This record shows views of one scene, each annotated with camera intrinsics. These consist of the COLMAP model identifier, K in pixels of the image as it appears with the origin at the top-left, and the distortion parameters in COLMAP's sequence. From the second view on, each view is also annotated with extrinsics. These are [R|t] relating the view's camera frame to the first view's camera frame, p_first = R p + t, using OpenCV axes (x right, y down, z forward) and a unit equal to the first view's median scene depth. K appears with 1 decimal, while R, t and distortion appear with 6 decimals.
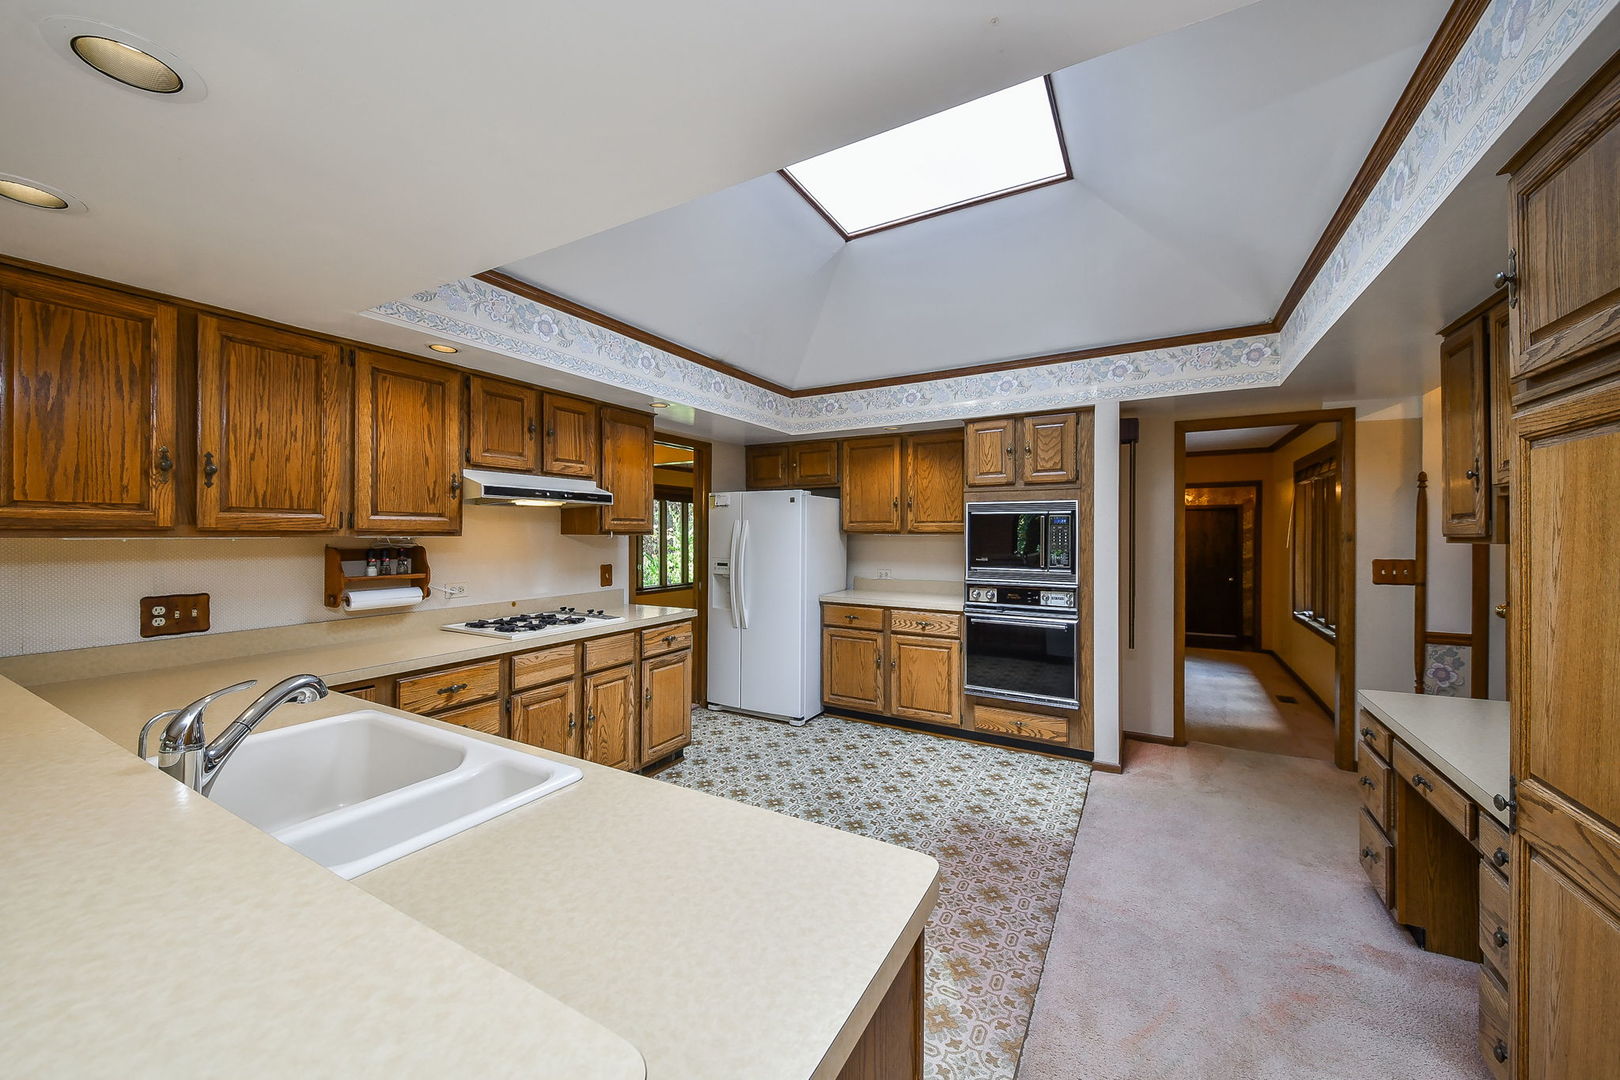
lens RADIAL K [[585.6, 0, 812.5], [0, 585.6, 535.7], [0, 0, 1]] dist [-0.002325, -0.000363]
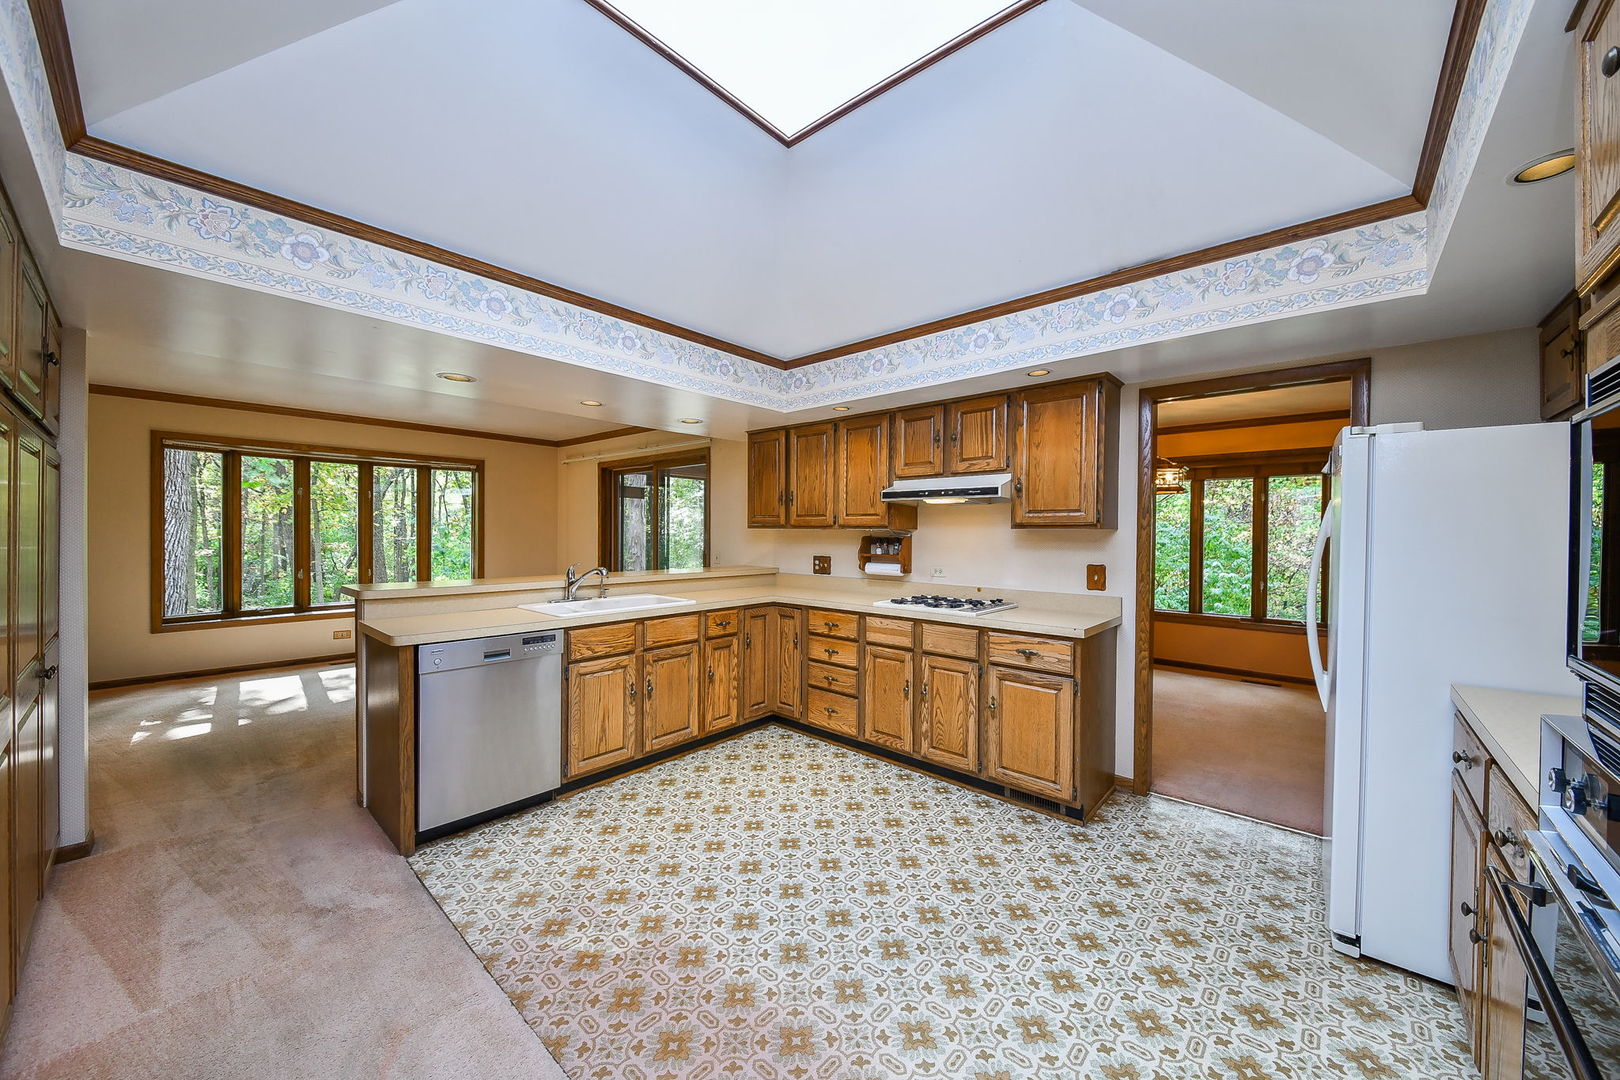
lens RADIAL K [[585.6, 0, 808.8], [0, 585.6, 535.3], [0, 0, 1]] dist [-0.002325, -0.000363]
pose [[-0.226190, 0.000371, -0.974083, 0.739953], [-0.013230, 0.999907, 0.003453, 0.012170], [0.973993, 0.013668, -0.226164, 1.021493]]
